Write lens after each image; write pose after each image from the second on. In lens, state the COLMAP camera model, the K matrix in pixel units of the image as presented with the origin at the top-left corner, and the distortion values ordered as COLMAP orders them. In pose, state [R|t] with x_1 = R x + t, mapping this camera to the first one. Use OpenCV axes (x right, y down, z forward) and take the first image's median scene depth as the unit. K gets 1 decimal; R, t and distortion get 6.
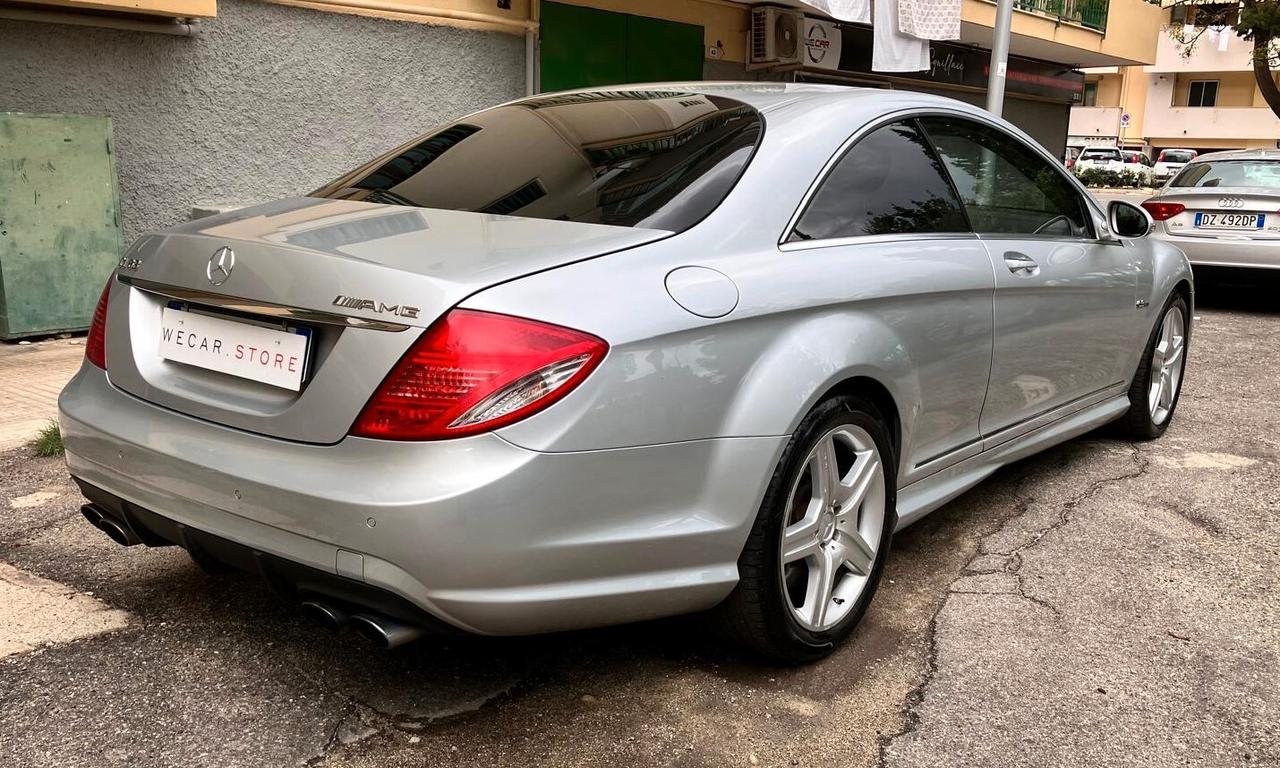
lens RADIAL K [[1181.8, 0, 640.0], [0, 1181.8, 384.0], [0, 0, 1]] dist [0.015049, 0.011605]
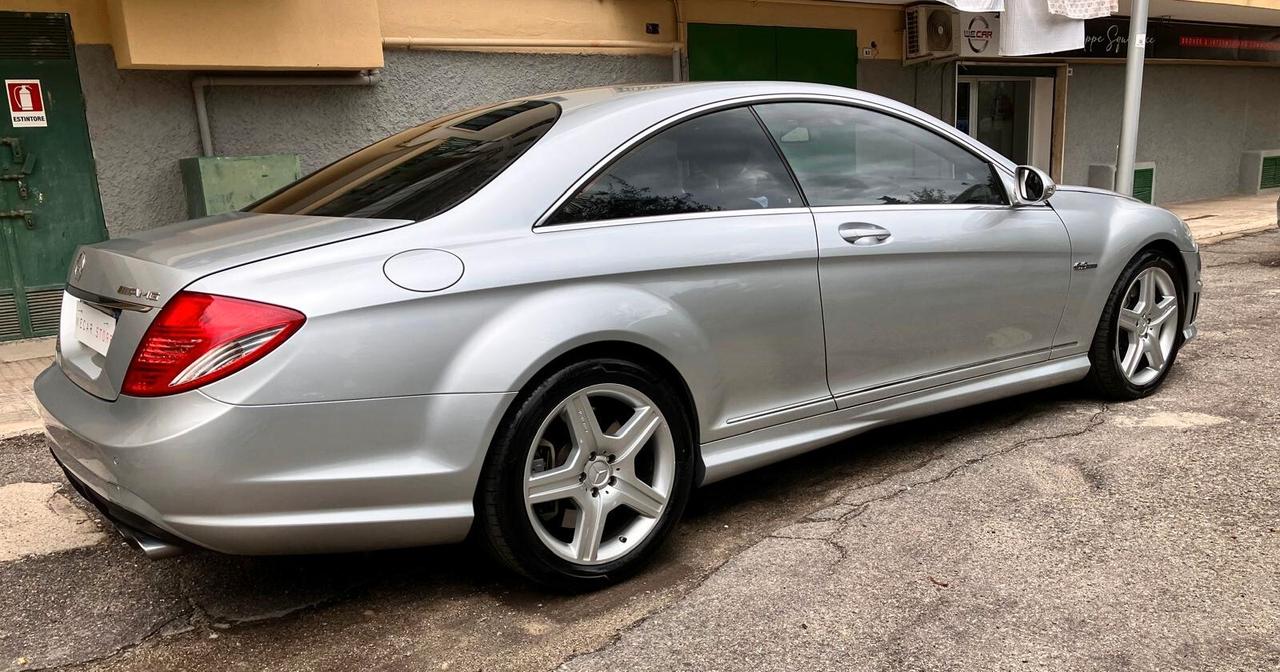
lens RADIAL K [[1055.7, 0, 631.9], [0, 1055.7, 365.6], [0, 0, 1]] dist [0.003418, -0.000375]
pose [[0.962976, -0.019483, -0.268882, 0.404907], [0.019575, 0.999806, -0.002339, 0.017640], [0.268875, -0.003011, 0.963170, 0.028451]]
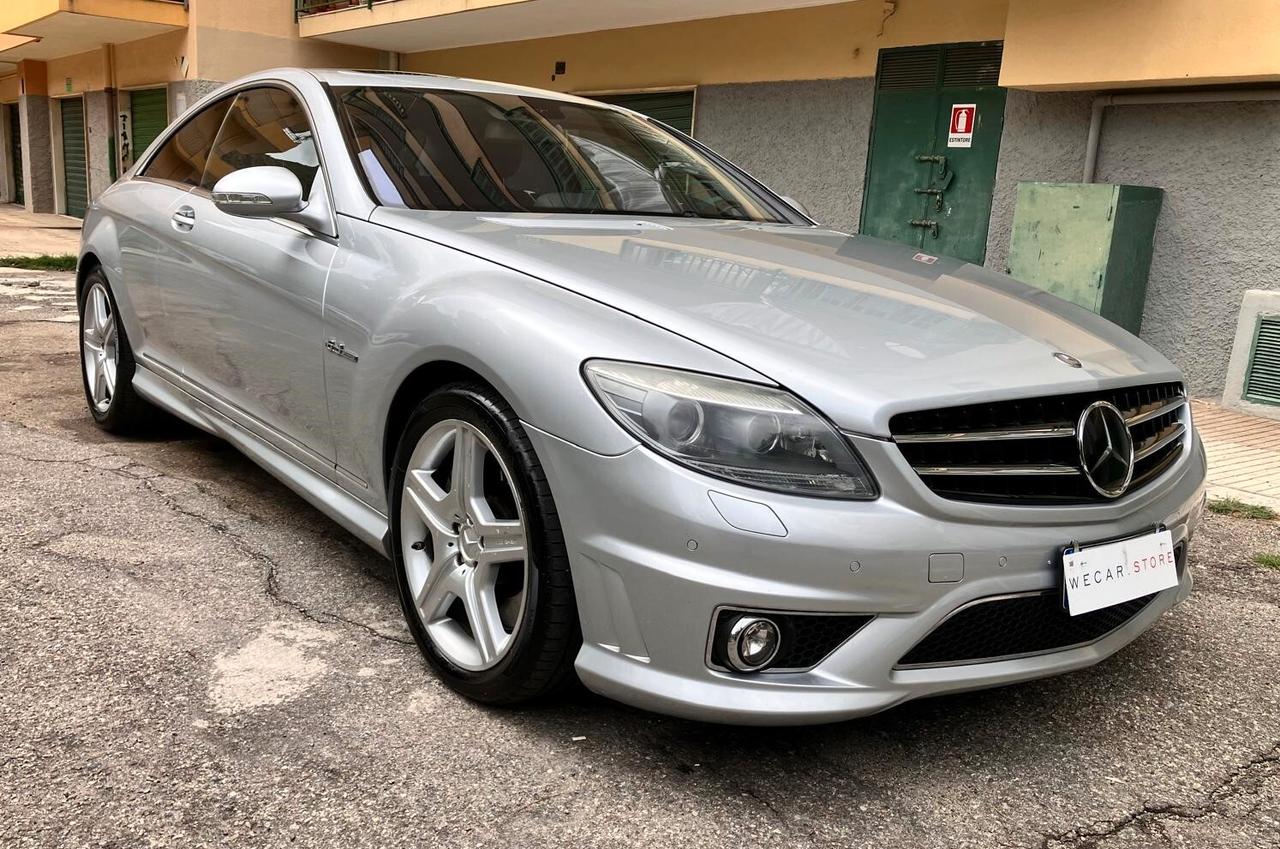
lens RADIAL K [[1091.0, 0, 640.0], [0, 1091.0, 424.5], [0, 0, 1]] dist [0.006679, 0.005523]
pose [[-0.226710, 0.161993, -0.960396, 1.291280], [-0.256648, 0.941284, 0.219353, -0.271247], [0.939539, 0.296213, -0.171823, 1.739950]]
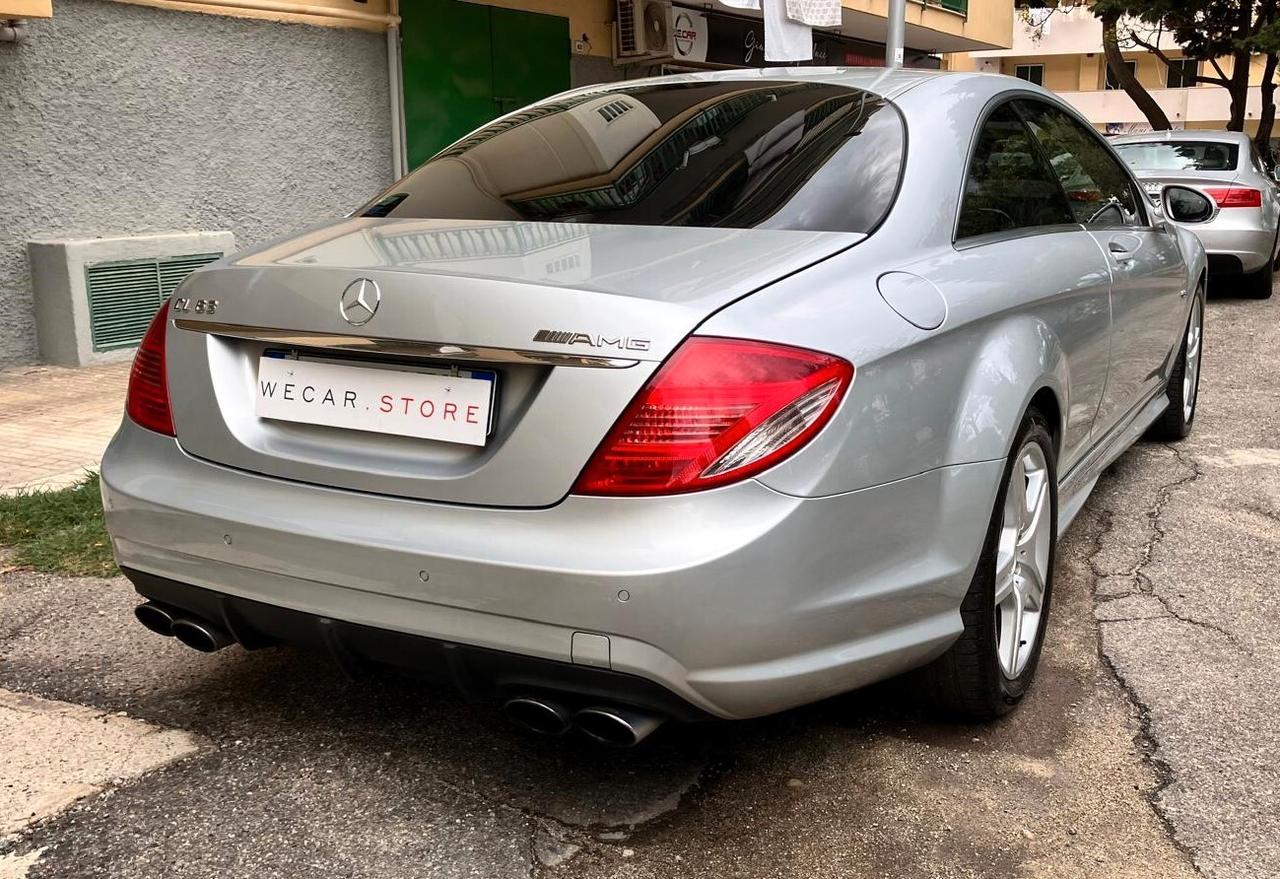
lens RADIAL K [[1297.6, 0, 616.1], [0, 1297.6, 376.2], [0, 0, 1]] dist [0.048742, -0.084896]
pose [[0.988983, -0.061036, 0.134856, -0.224321], [0.064748, 0.997629, -0.023309, -0.011083], [-0.133114, 0.031784, 0.990591, 0.057235]]
